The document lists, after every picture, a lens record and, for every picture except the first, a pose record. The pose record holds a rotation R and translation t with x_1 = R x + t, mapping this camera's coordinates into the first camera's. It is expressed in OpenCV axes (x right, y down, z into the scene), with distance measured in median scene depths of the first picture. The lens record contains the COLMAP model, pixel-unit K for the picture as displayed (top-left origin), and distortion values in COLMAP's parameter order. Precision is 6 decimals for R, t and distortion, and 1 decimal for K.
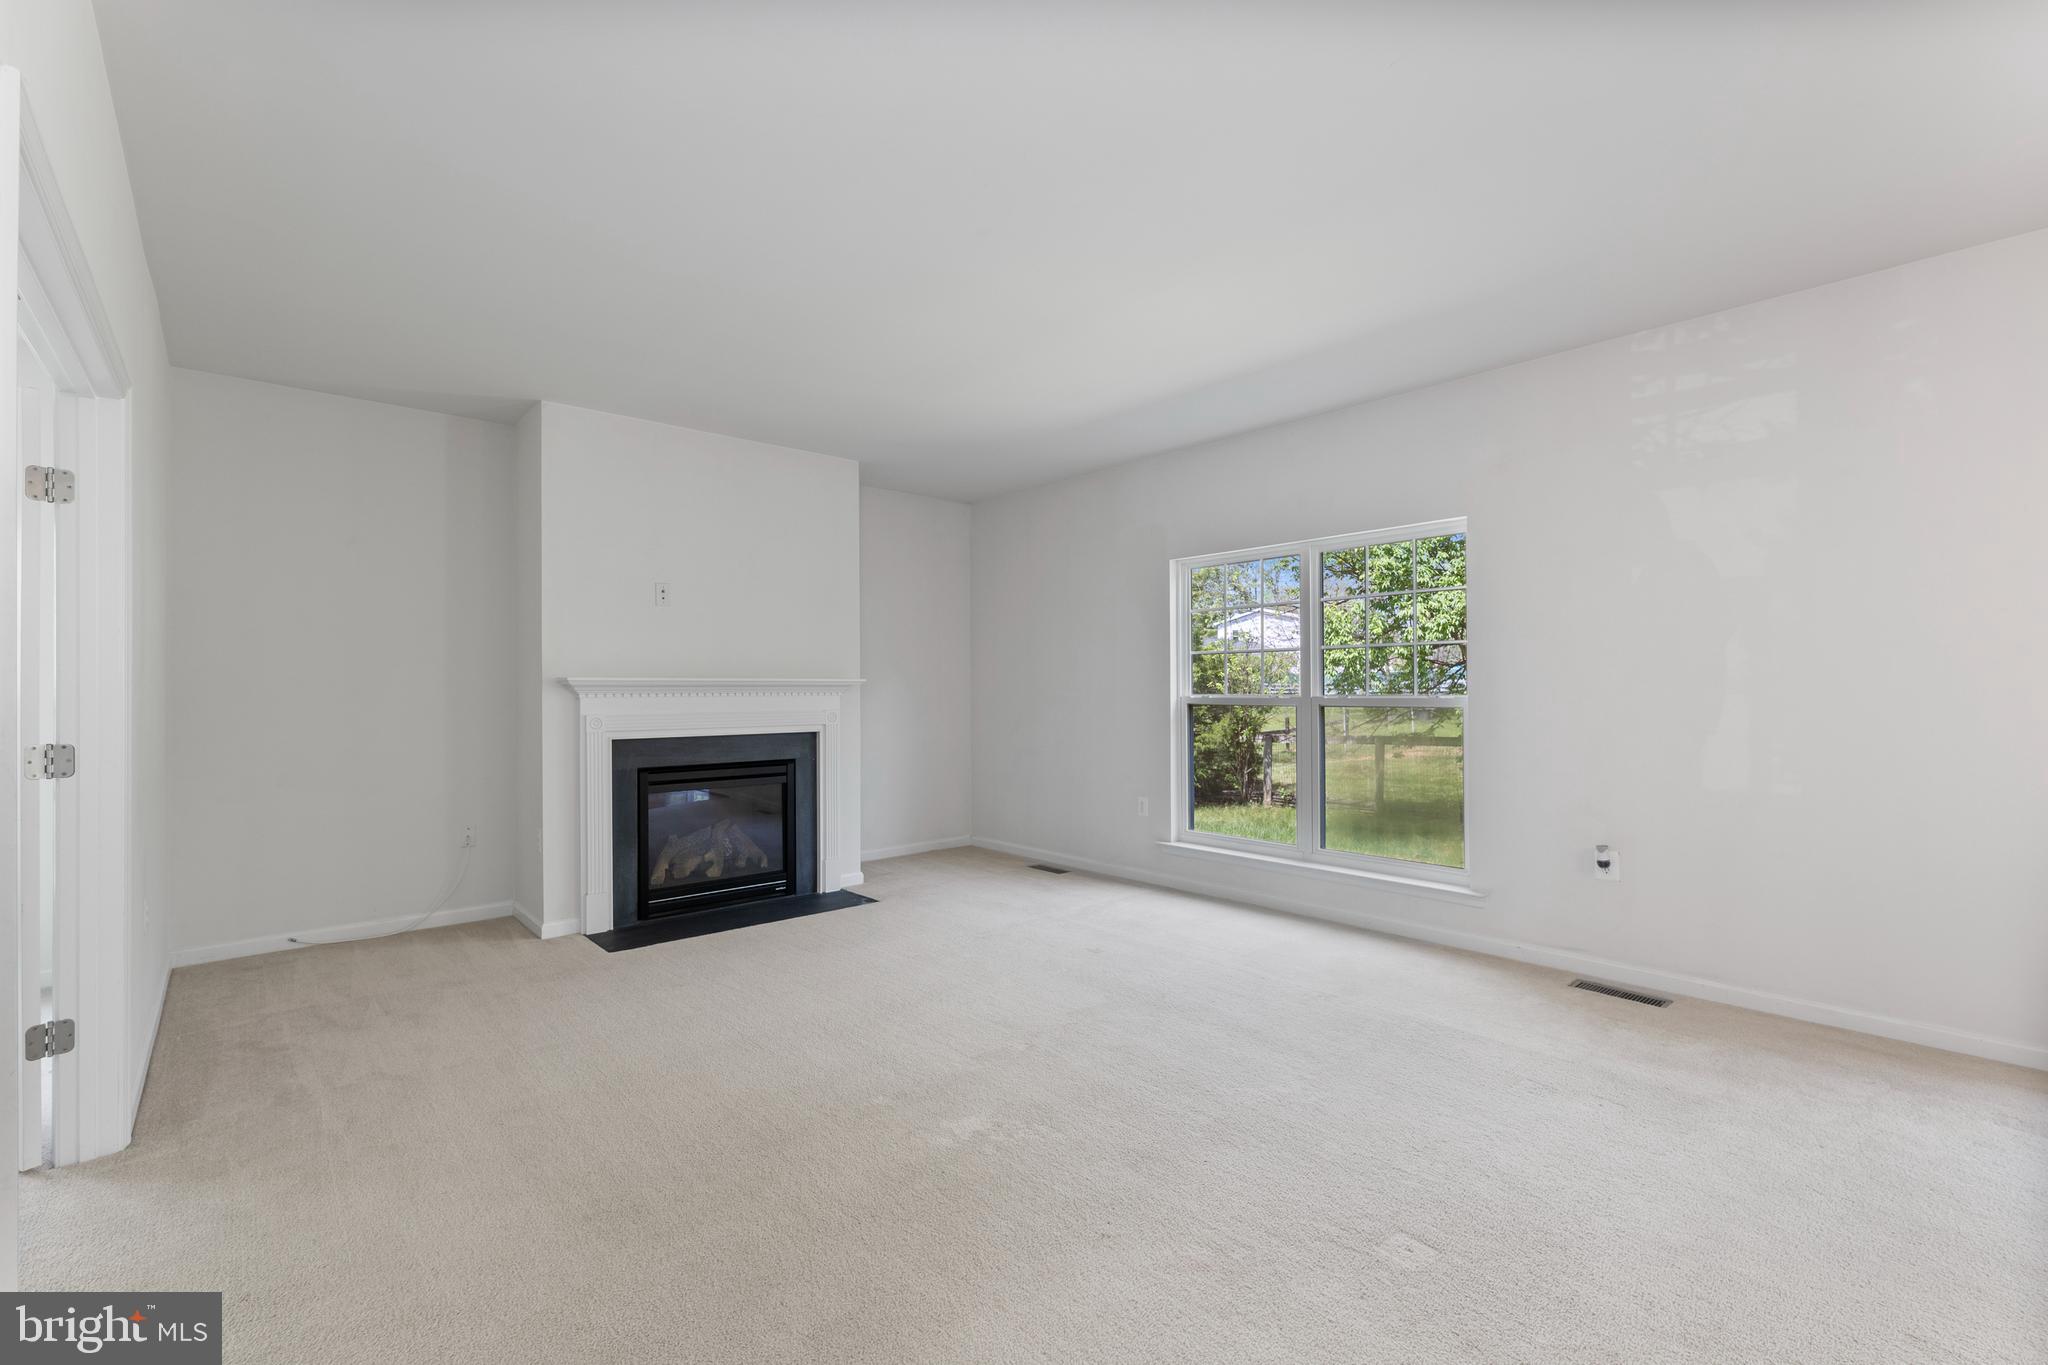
lens RADIAL K [[880.0, 0, 1024.0], [0, 880.0, 682.5], [0, 0, 1]] dist [0.000841, -0.000043]
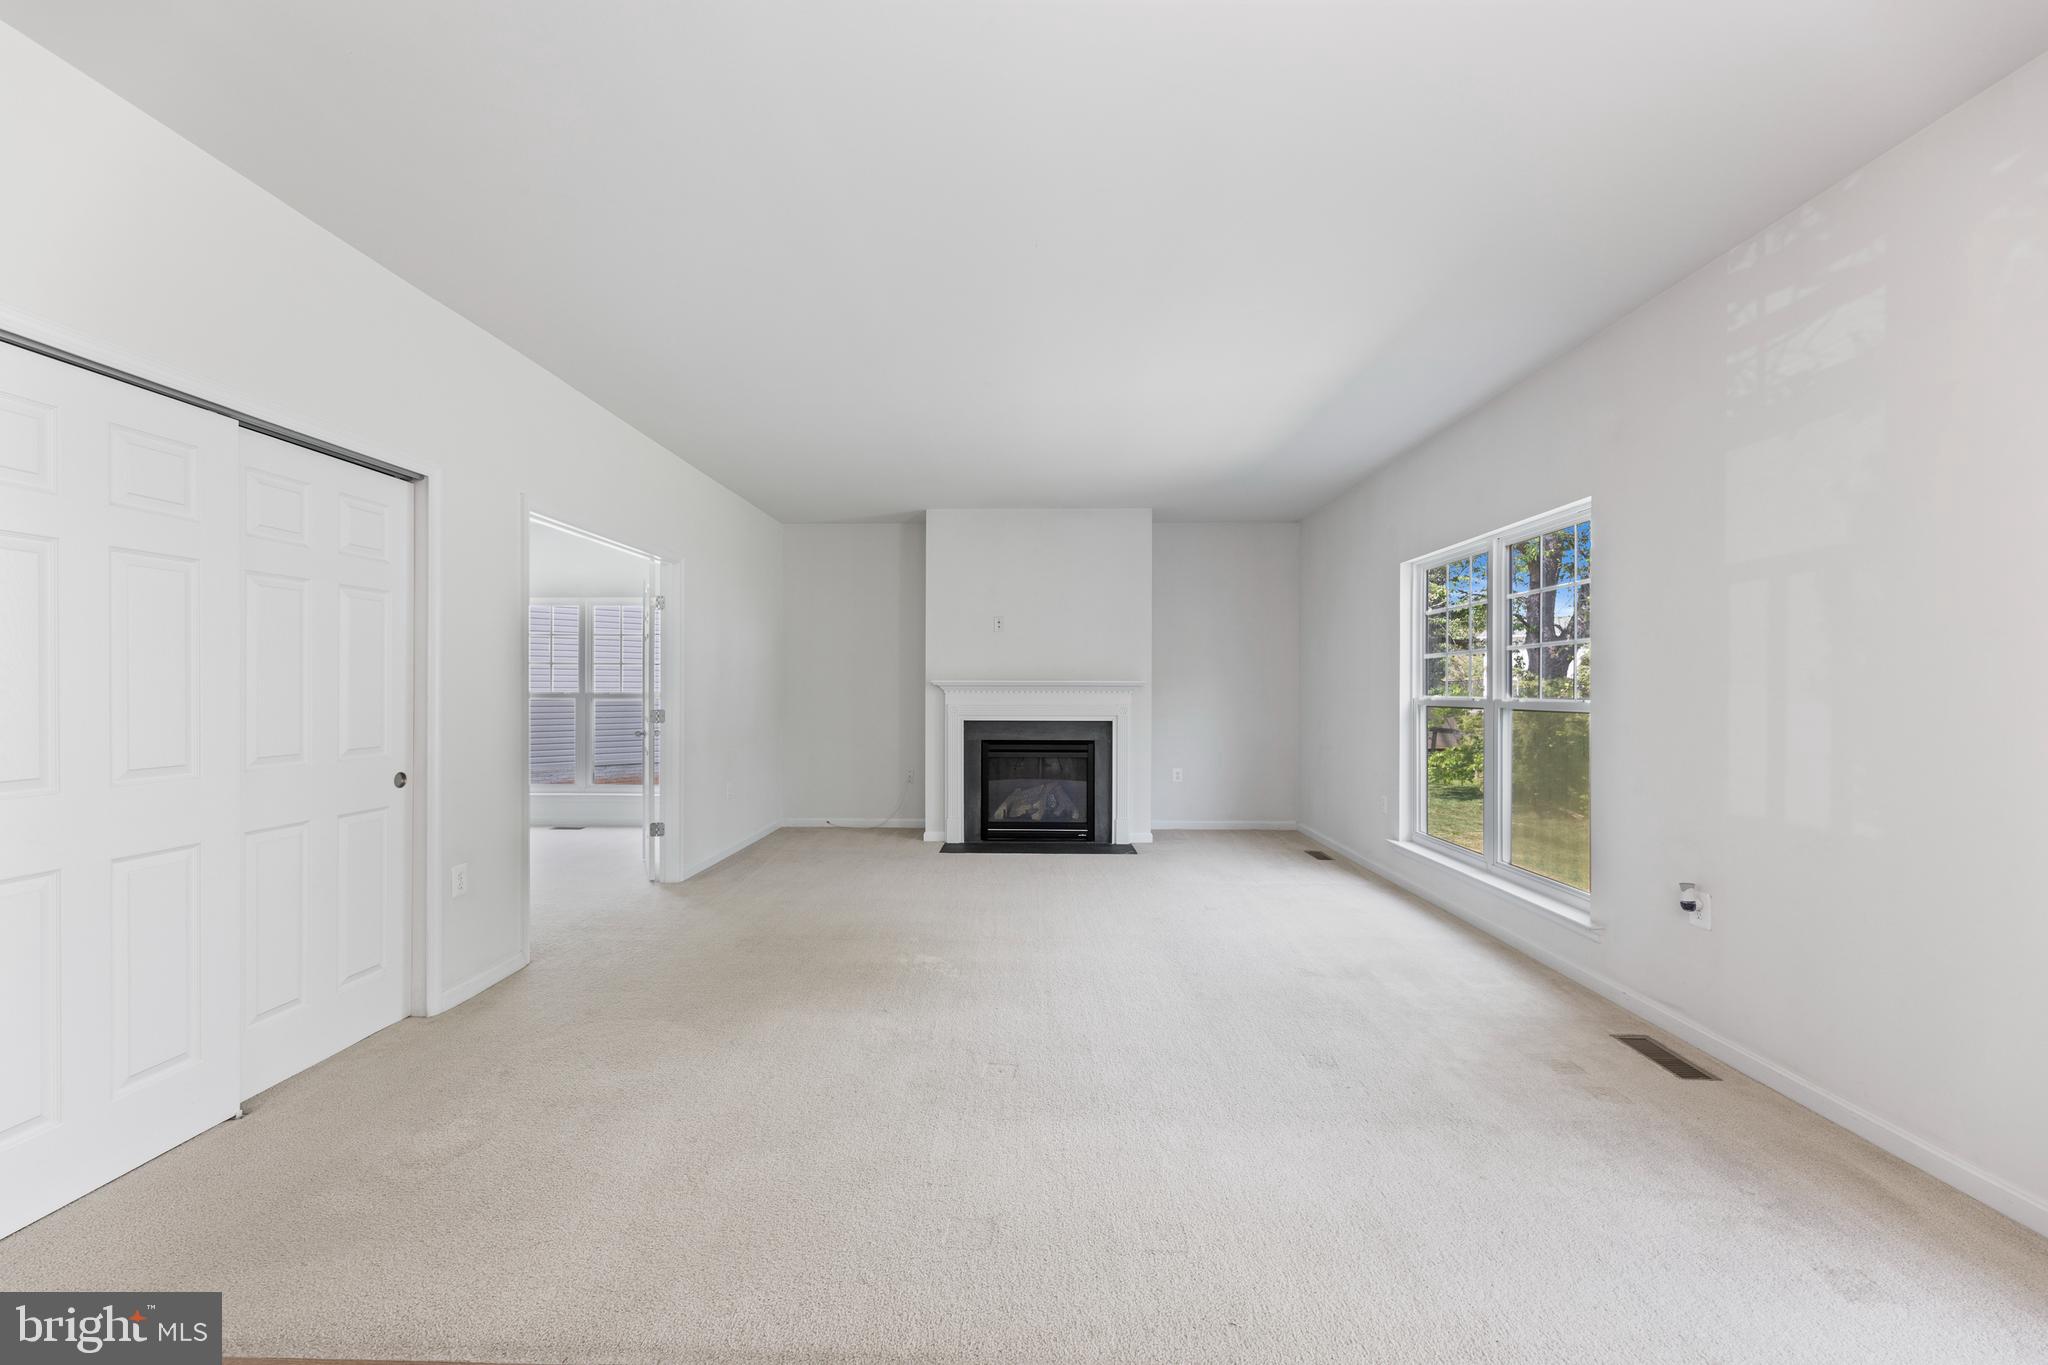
lens RADIAL K [[818.4, 0, 1014.0], [0, 818.4, 677.0], [0, 0, 1]] dist [0.000009, 0.000033]
pose [[0.729746, -0.005064, -0.683700, 0.553595], [0.000830, 0.999978, -0.006521, -0.002408], [0.683718, 0.004191, 0.729734, 0.005613]]
